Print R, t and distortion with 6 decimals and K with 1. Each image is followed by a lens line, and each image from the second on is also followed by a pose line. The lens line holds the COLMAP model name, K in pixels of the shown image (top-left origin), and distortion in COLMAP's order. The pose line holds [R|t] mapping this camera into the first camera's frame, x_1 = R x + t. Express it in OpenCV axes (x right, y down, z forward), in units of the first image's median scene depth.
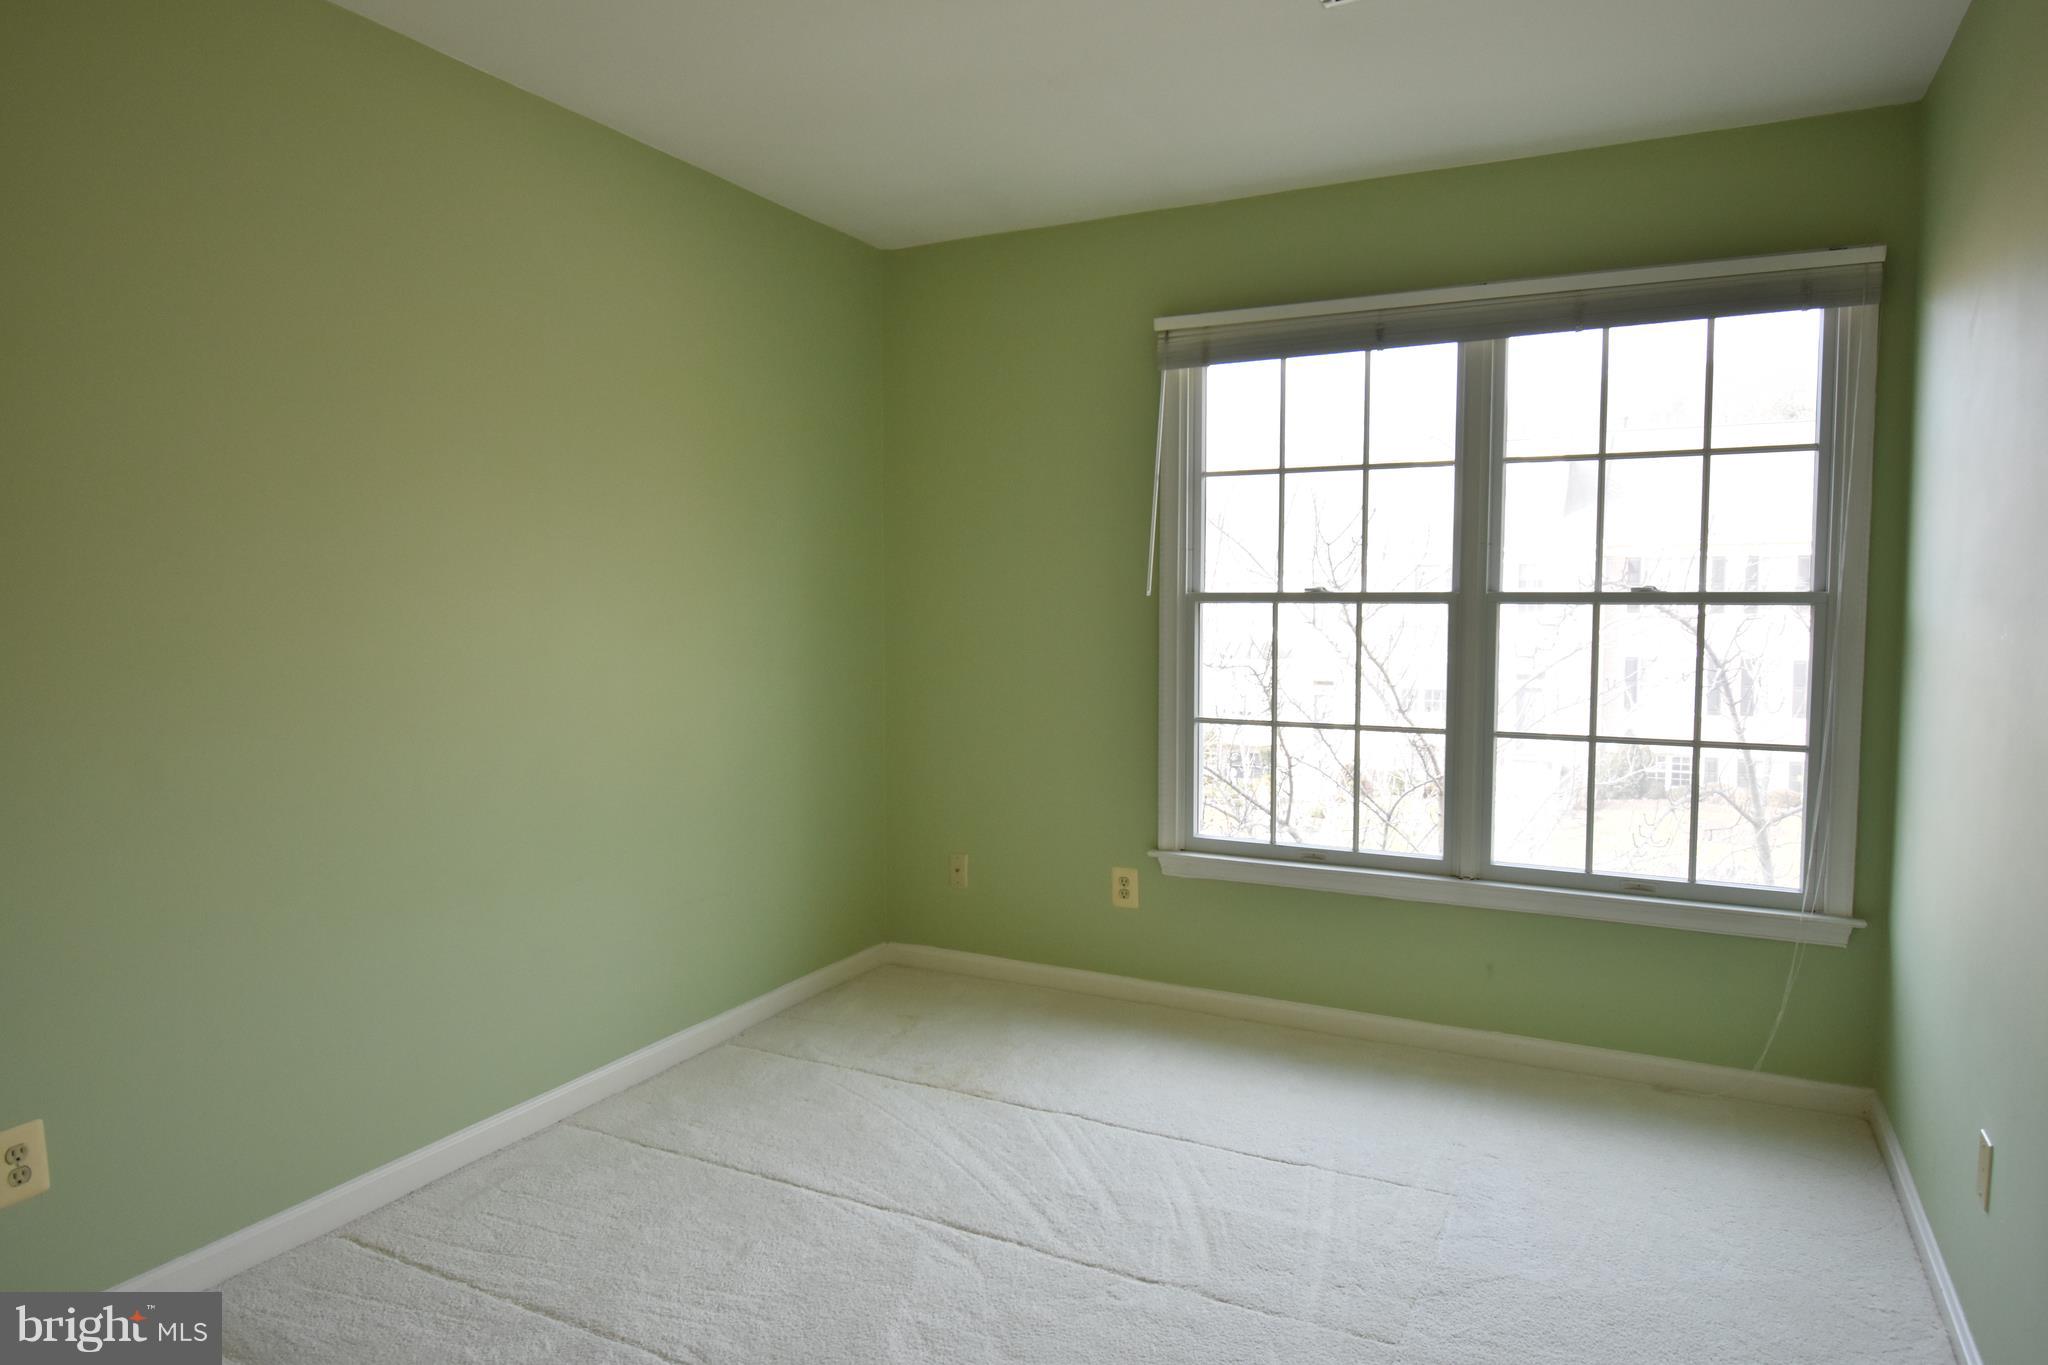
lens RADIAL K [[1266.0, 0, 1024.0], [0, 1266.0, 682.5], [0, 0, 1]] dist [0.006245, -0.026255]
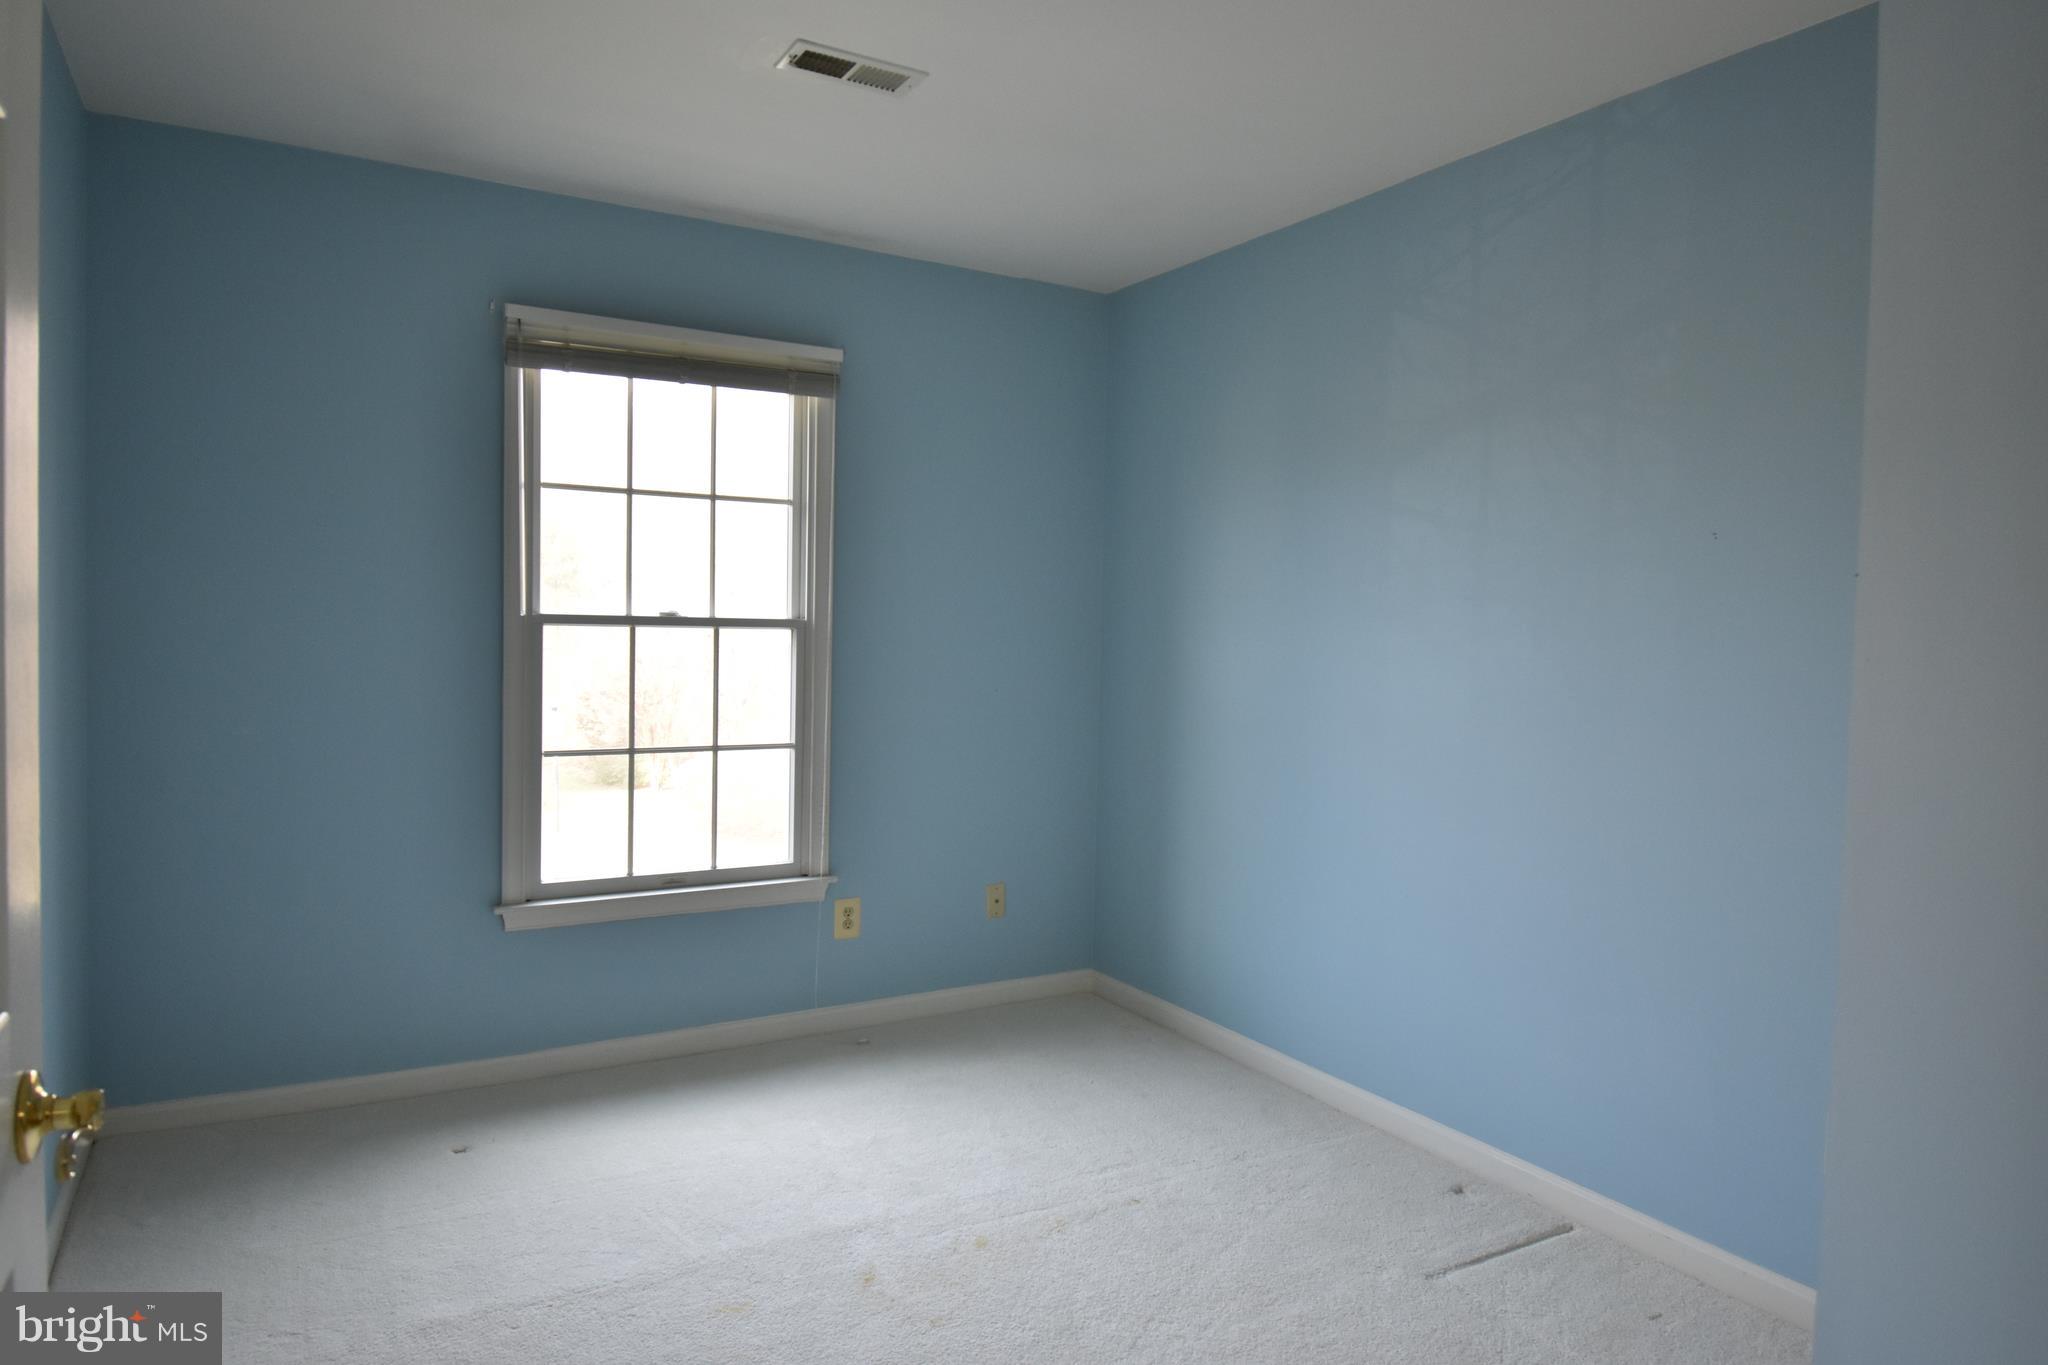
lens RADIAL K [[1229.1, 0, 1028.2], [0, 1229.1, 663.8], [0, 0, 1]] dist [0.021717, 0.000105]
pose [[0.560408, -0.015659, 0.828069, -0.399794], [0.038610, 0.999228, -0.007235, -0.015212], [-0.827316, 0.036026, 0.560580, 0.212698]]
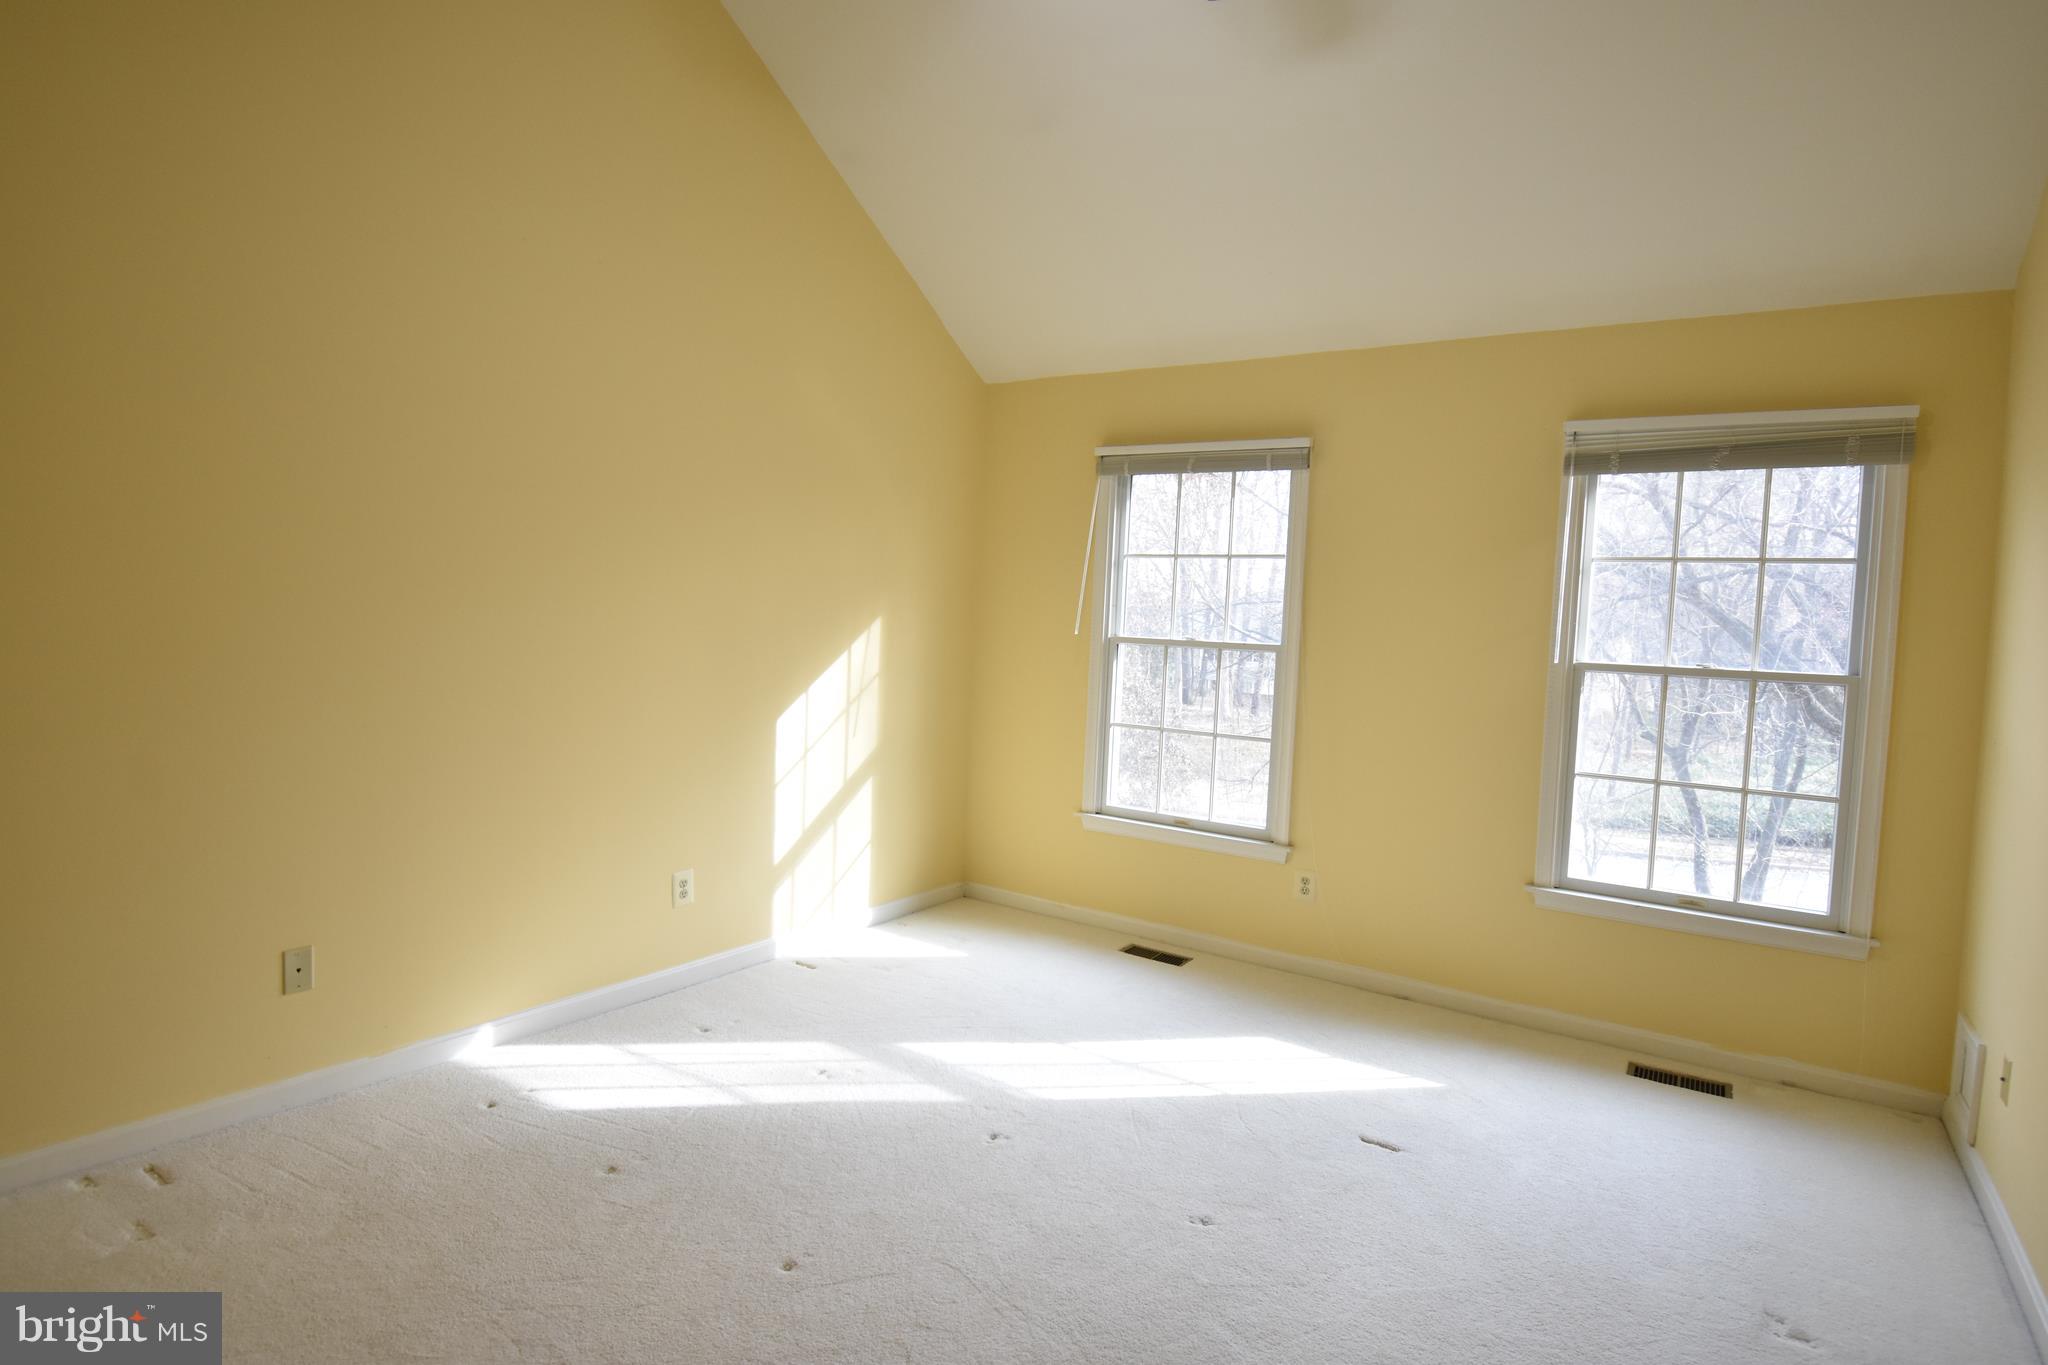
lens RADIAL K [[888.4, 0, 1024.0], [0, 888.4, 682.5], [0, 0, 1]] dist [0.000190, 0.000181]
pose [[0.998314, 0.056598, -0.012892, -0.354780], [-0.056784, 0.998281, -0.014535, -0.013494], [0.012047, 0.015242, 0.999811, 0.191636]]
